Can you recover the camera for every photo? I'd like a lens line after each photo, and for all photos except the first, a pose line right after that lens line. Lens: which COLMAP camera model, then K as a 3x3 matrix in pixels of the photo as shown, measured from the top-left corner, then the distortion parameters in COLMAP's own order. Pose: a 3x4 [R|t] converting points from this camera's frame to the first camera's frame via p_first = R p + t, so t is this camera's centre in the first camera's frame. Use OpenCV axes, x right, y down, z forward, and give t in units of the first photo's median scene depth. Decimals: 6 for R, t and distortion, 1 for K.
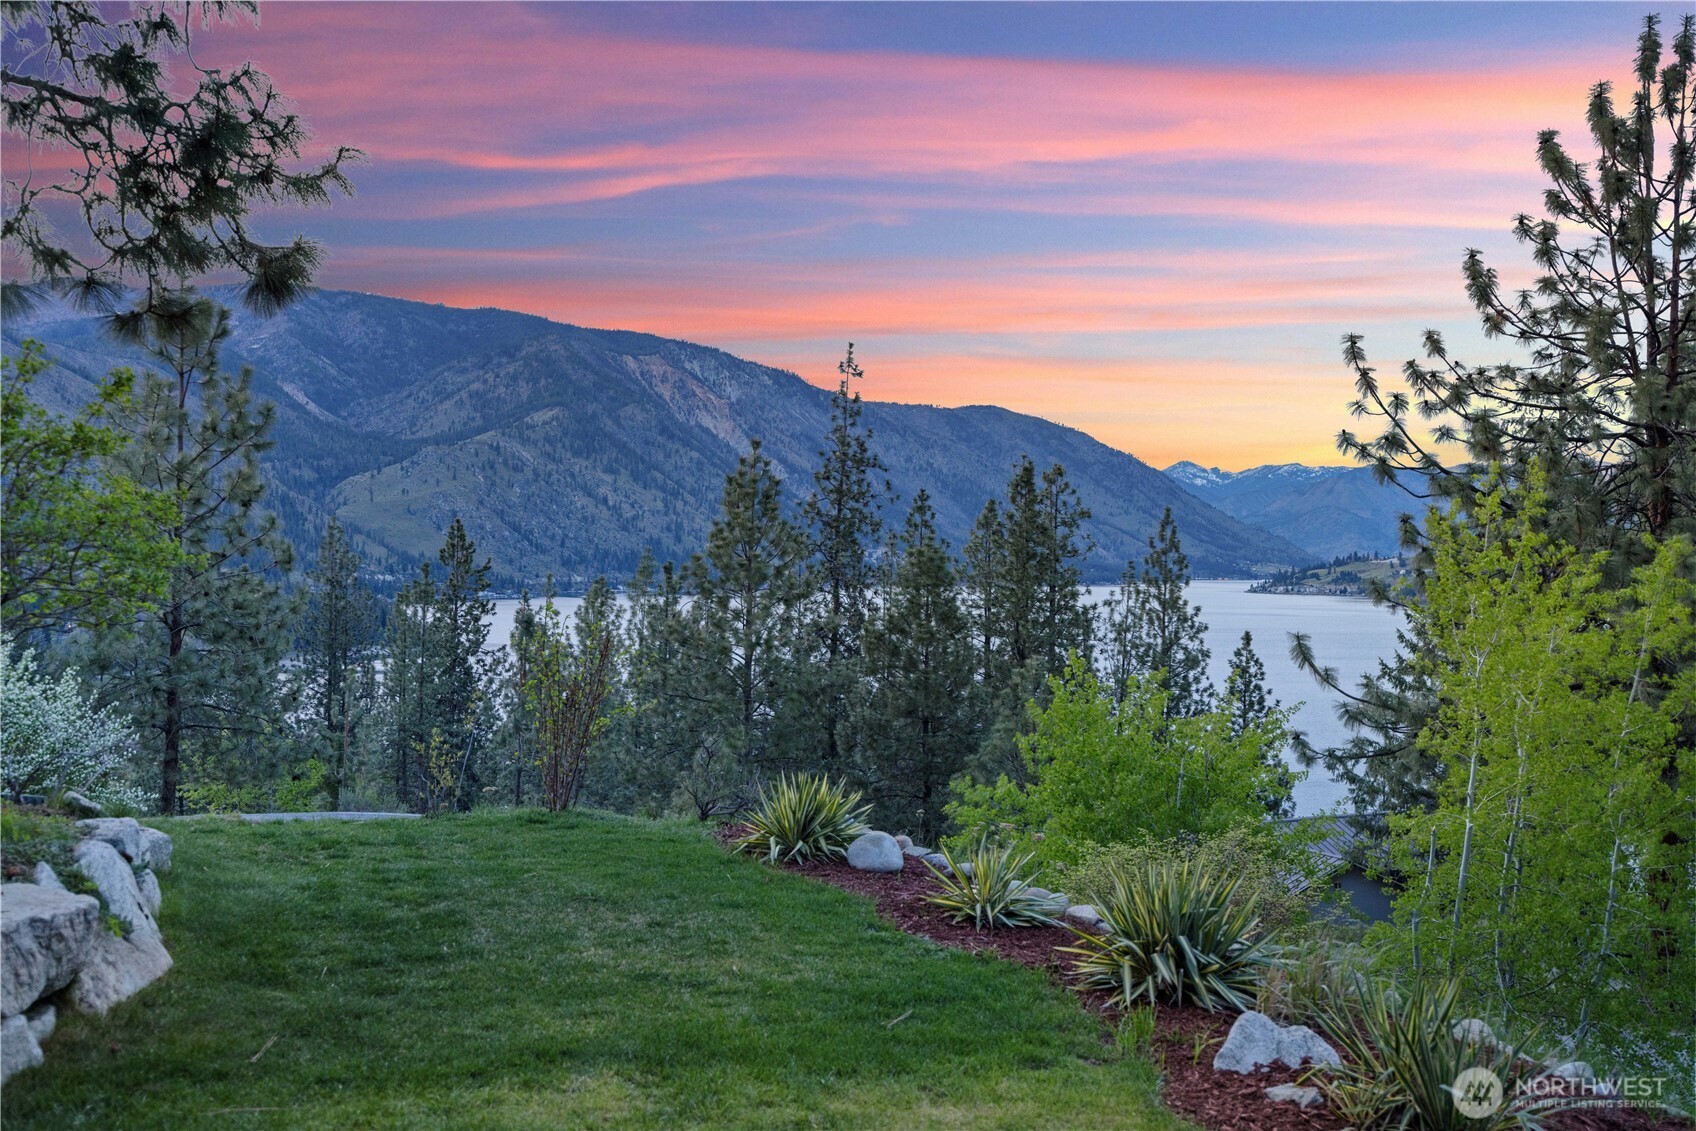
lens RADIAL K [[1589.3, 0, 803.0], [0, 1589.3, 564.6], [0, 0, 1]] dist [0.008851, 0.007313]
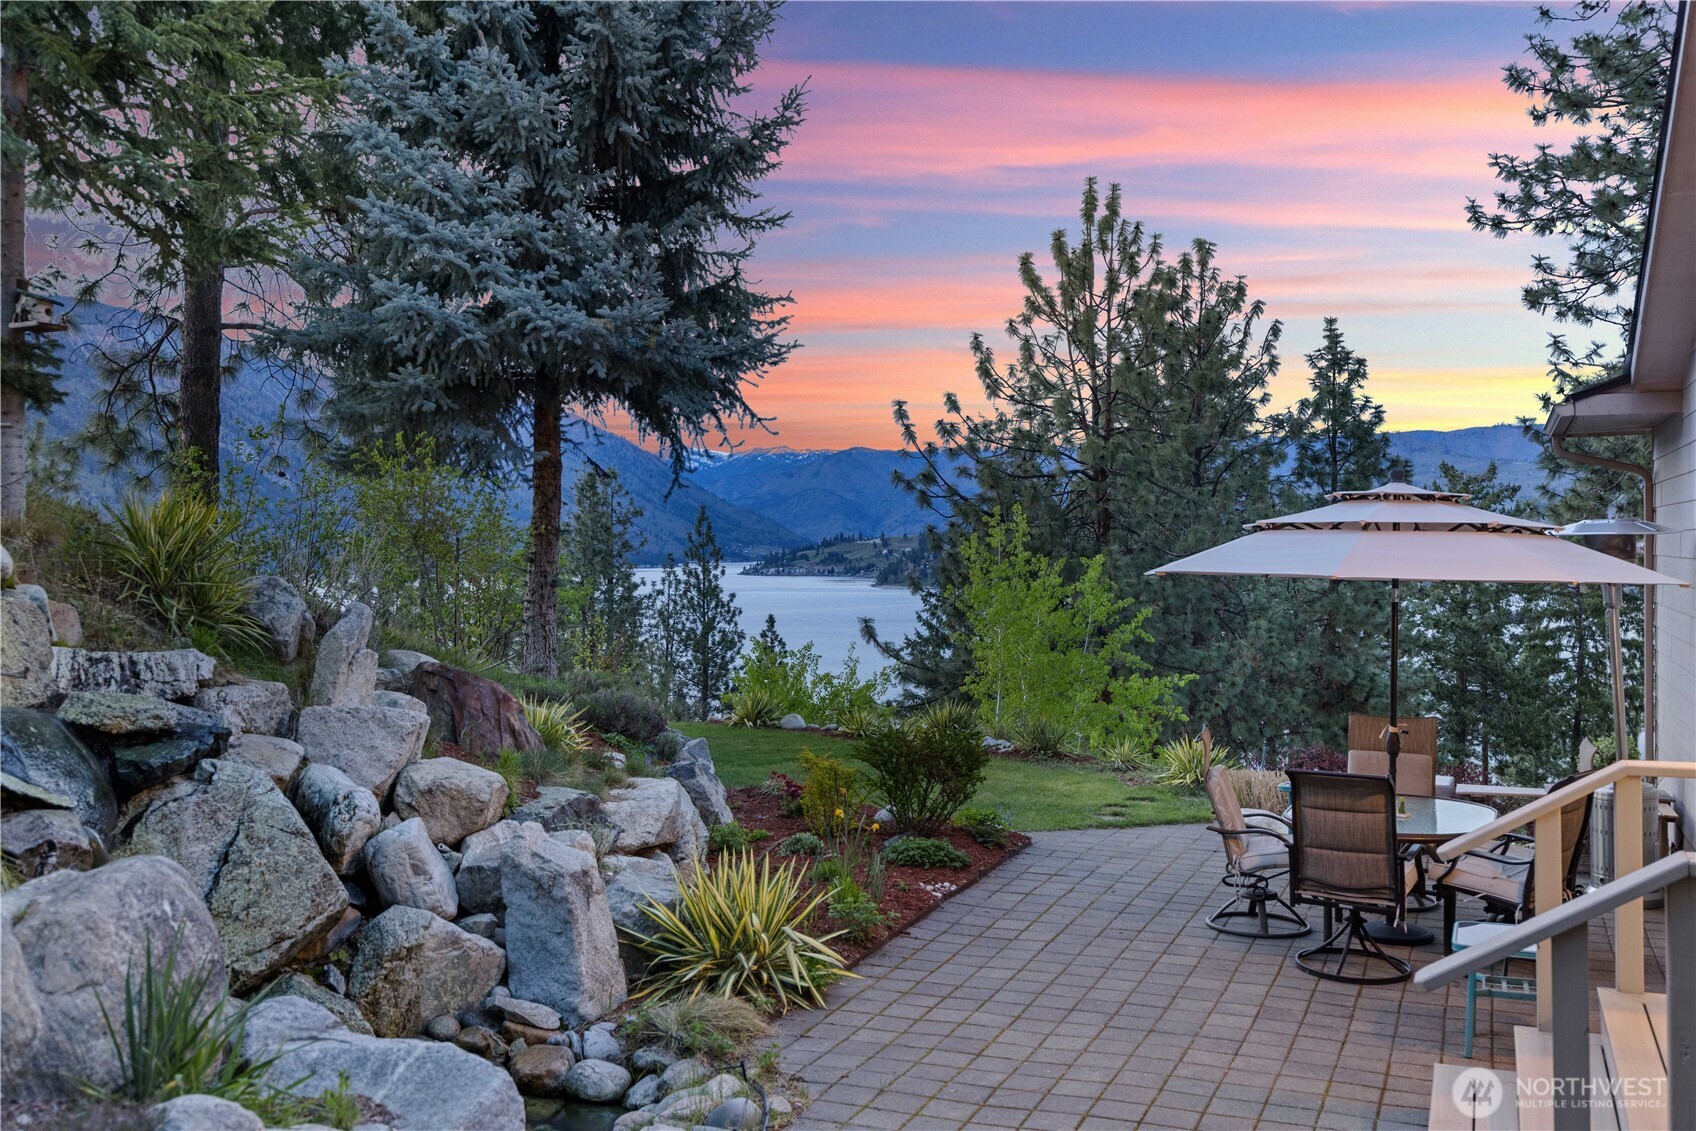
lens RADIAL K [[1669.1, 0, 727.9], [0, 1669.1, 559.1], [0, 0, 1]] dist [0.004976, 0.008144]
pose [[0.963761, -0.018497, 0.266125, -0.093925], [0.016925, 0.999823, 0.008198, -0.010582], [-0.266230, -0.003396, 0.963904, -0.179834]]
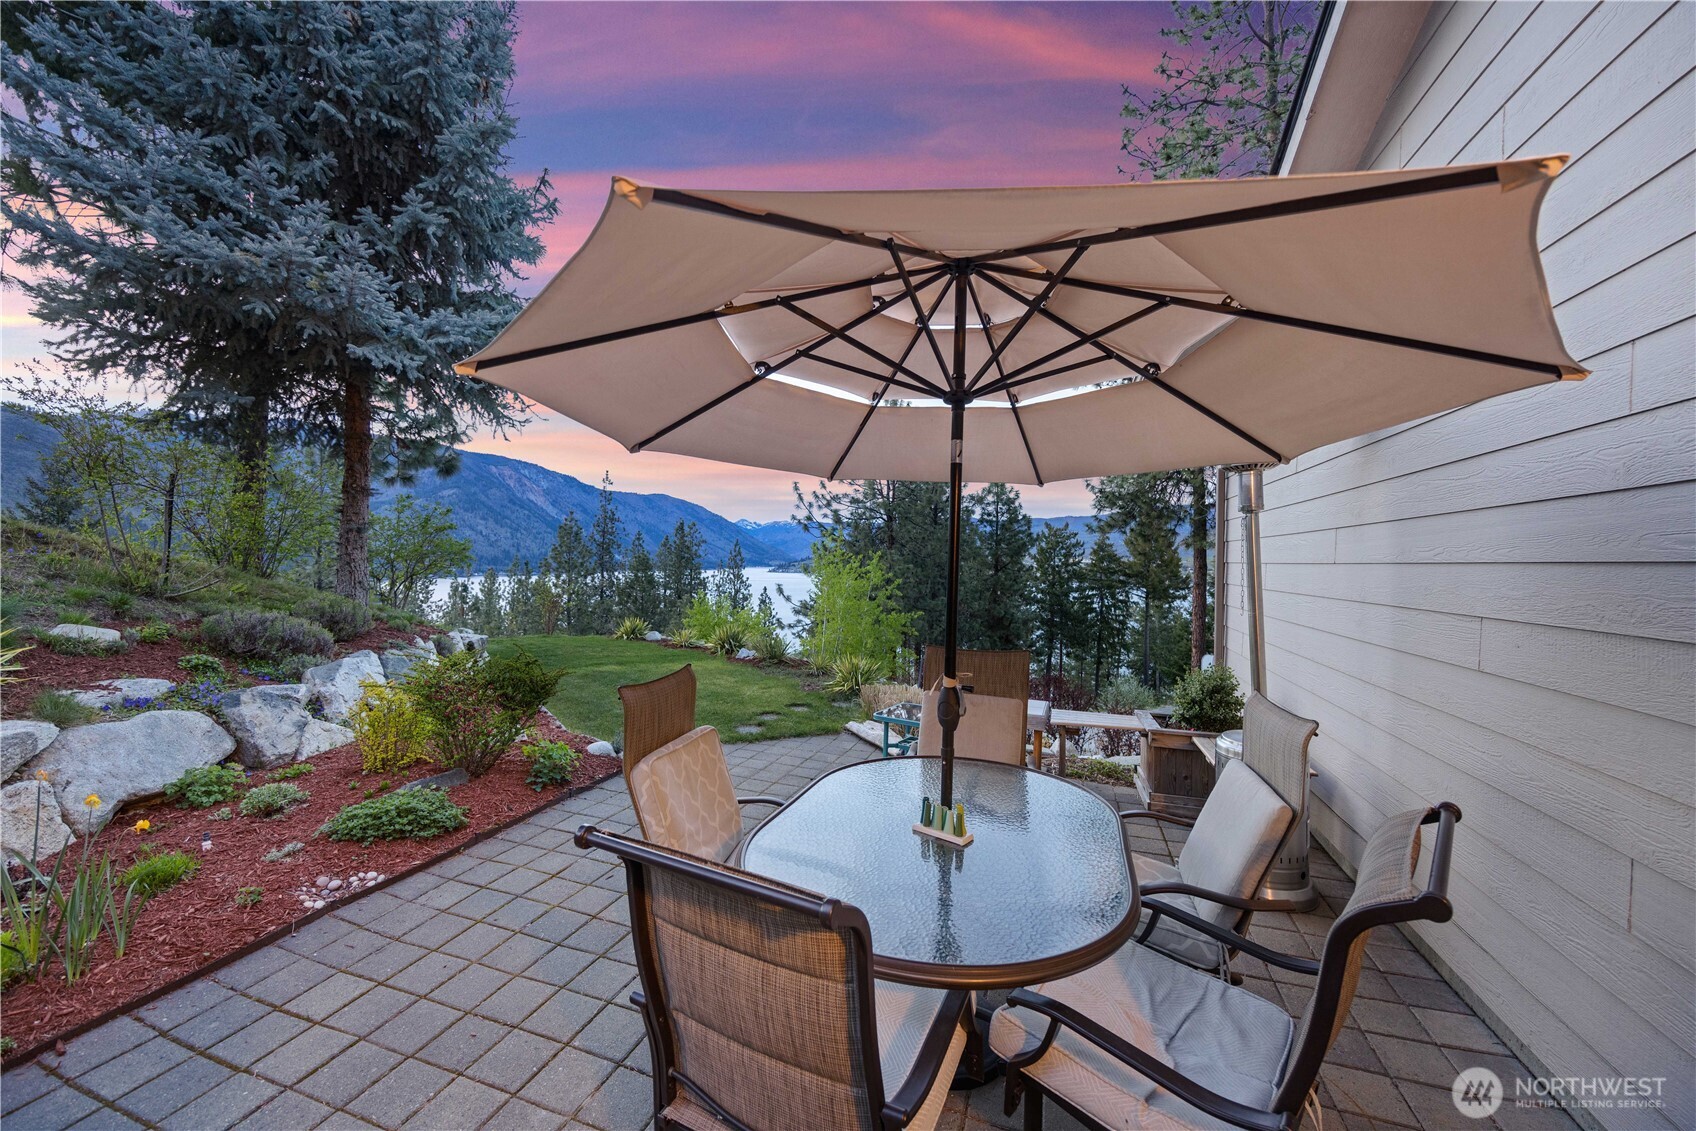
lens RADIAL K [[666.1, 0, 808.5], [0, 666.1, 570.3], [0, 0, 1]] dist [-0.000344, -0.000008]
pose [[0.945209, -0.008801, 0.326347, -0.016390], [0.004418, 0.999890, 0.014170, 0.000544], [-0.326436, -0.011952, 0.945144, -0.082909]]
